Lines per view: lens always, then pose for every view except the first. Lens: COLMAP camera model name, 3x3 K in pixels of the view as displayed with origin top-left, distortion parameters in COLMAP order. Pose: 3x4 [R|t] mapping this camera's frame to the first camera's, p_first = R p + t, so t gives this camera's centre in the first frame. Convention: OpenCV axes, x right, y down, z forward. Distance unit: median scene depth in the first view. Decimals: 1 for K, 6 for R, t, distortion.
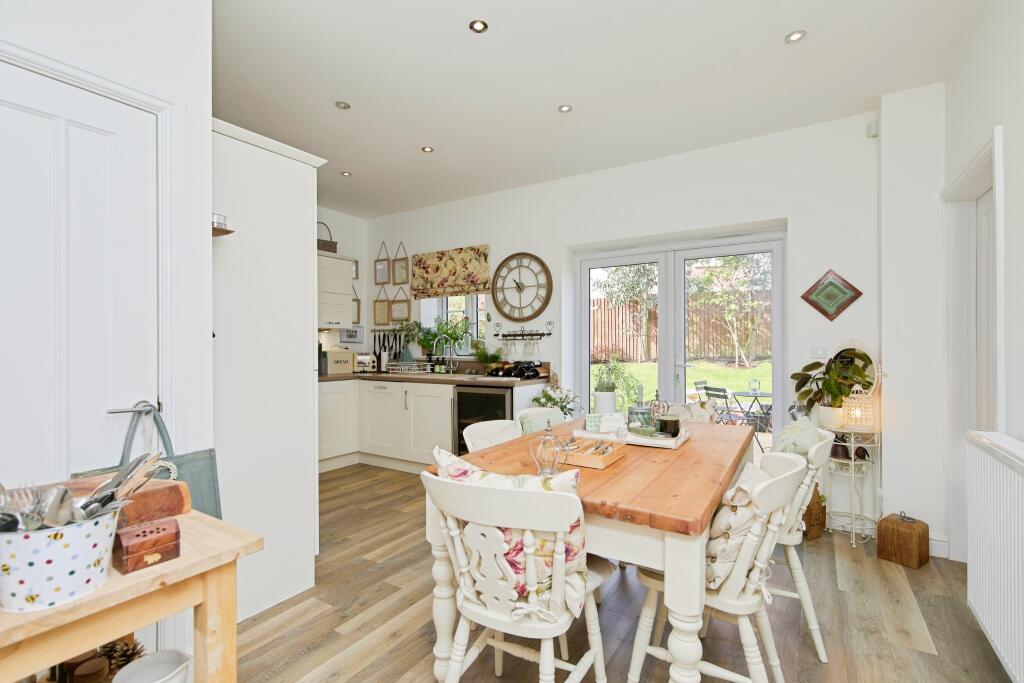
lens RADIAL K [[467.8, 0, 511.7], [0, 467.8, 343.9], [0, 0, 1]] dist [0.001182, -0.000275]
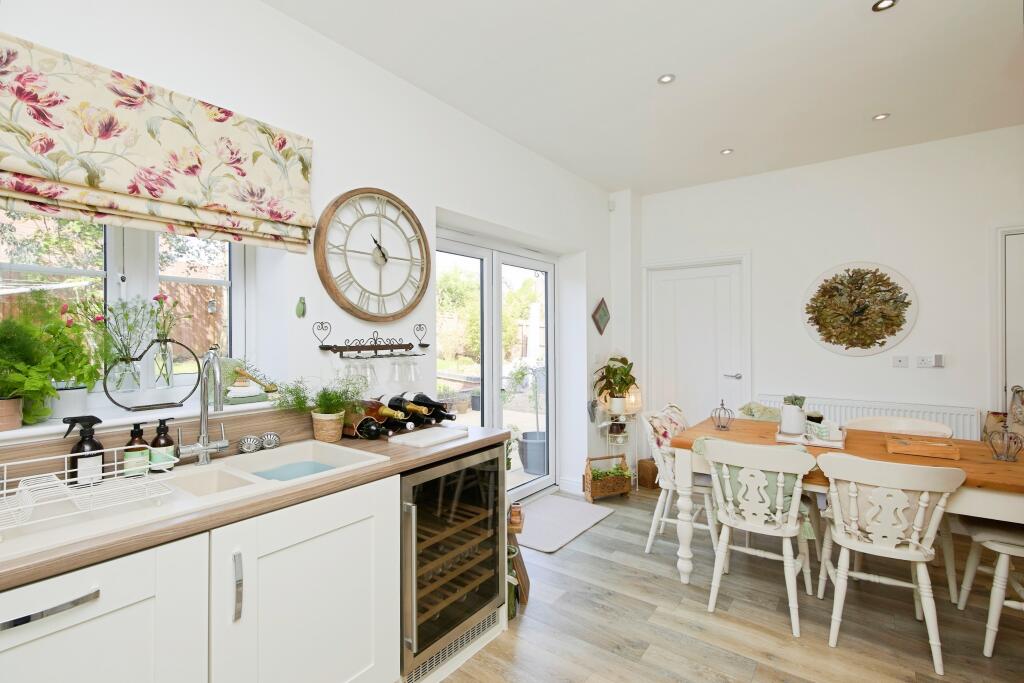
lens RADIAL K [[467.8, 0, 513.2], [0, 467.8, 336.5], [0, 0, 1]] dist [0.001182, -0.000275]
pose [[0.073617, 0.002866, 0.997282, -0.482544], [0.002516, 0.999992, -0.003060, -0.028939], [-0.997283, 0.002734, 0.073609, 0.798001]]
